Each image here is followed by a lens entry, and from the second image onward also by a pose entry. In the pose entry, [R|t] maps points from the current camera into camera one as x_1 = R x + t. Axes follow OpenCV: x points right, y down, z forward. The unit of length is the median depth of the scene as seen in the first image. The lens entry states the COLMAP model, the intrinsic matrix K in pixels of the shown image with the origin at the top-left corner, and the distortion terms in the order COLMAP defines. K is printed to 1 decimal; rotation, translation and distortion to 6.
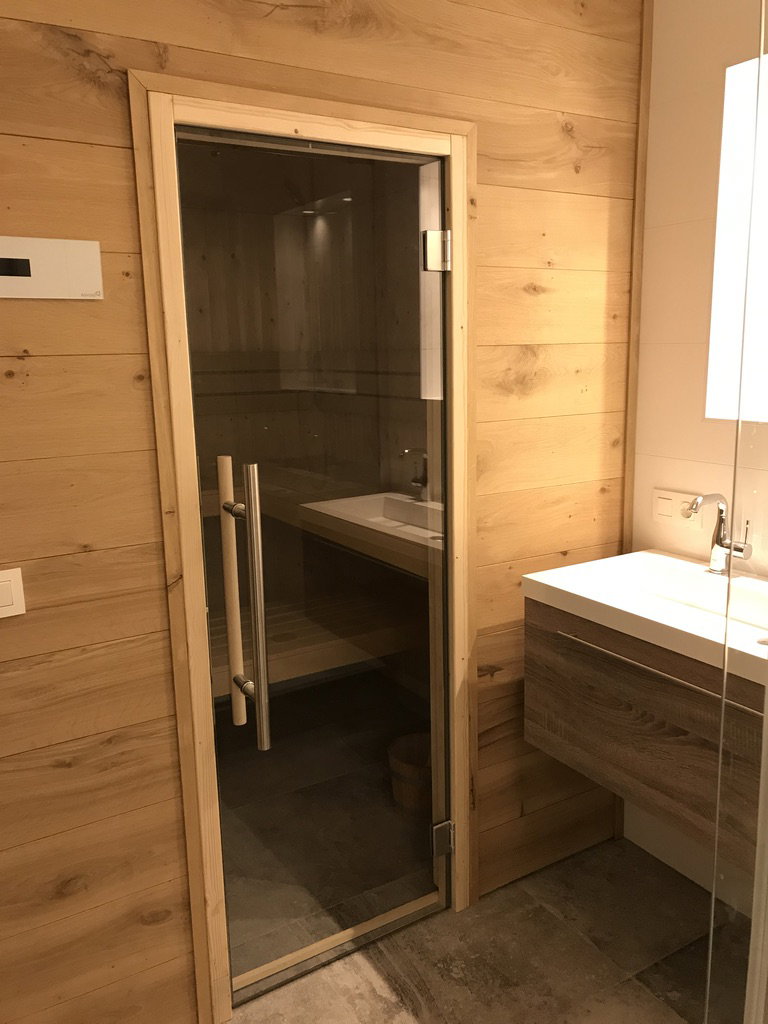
lens RADIAL K [[830.0, 0, 384.0], [0, 830.0, 512.0], [0, 0, 1]] dist [0.006093, -0.155730]
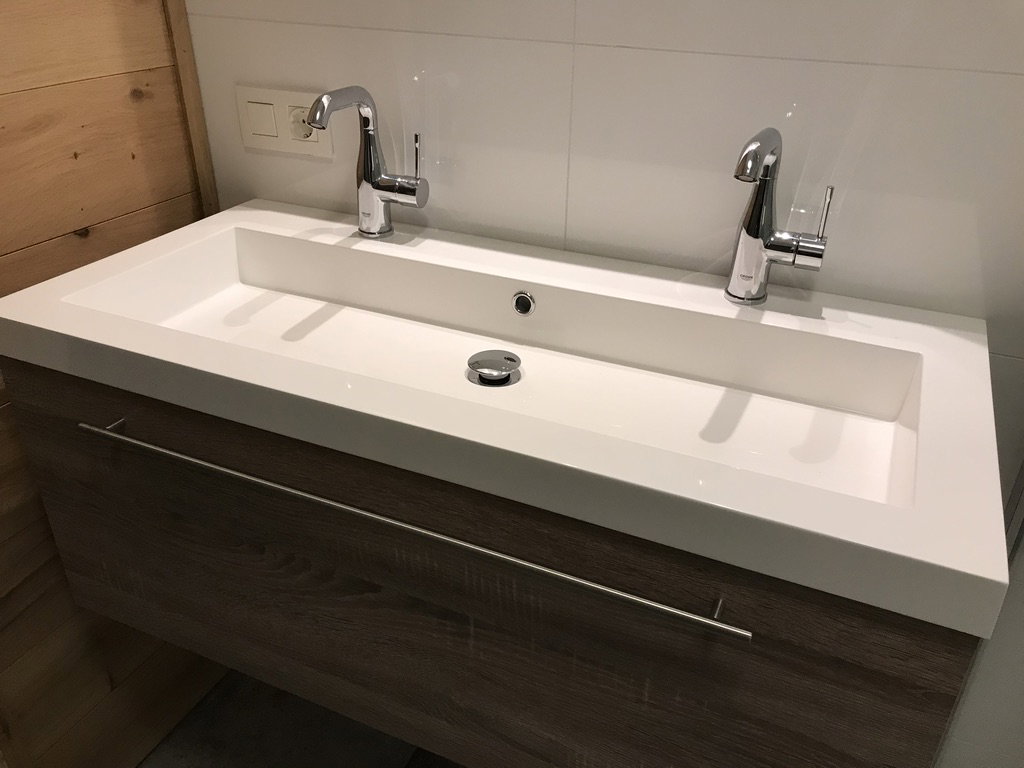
lens RADIAL K [[848.9, 0, 512.0], [0, 848.9, 384.0], [0, 0, 1]] dist [0.036374, 0.007853]
pose [[0.833252, -0.240507, 0.497842, 0.161283], [0.083748, 0.944945, 0.316331, -0.006352], [-0.546513, -0.221890, 0.807520, 0.440699]]
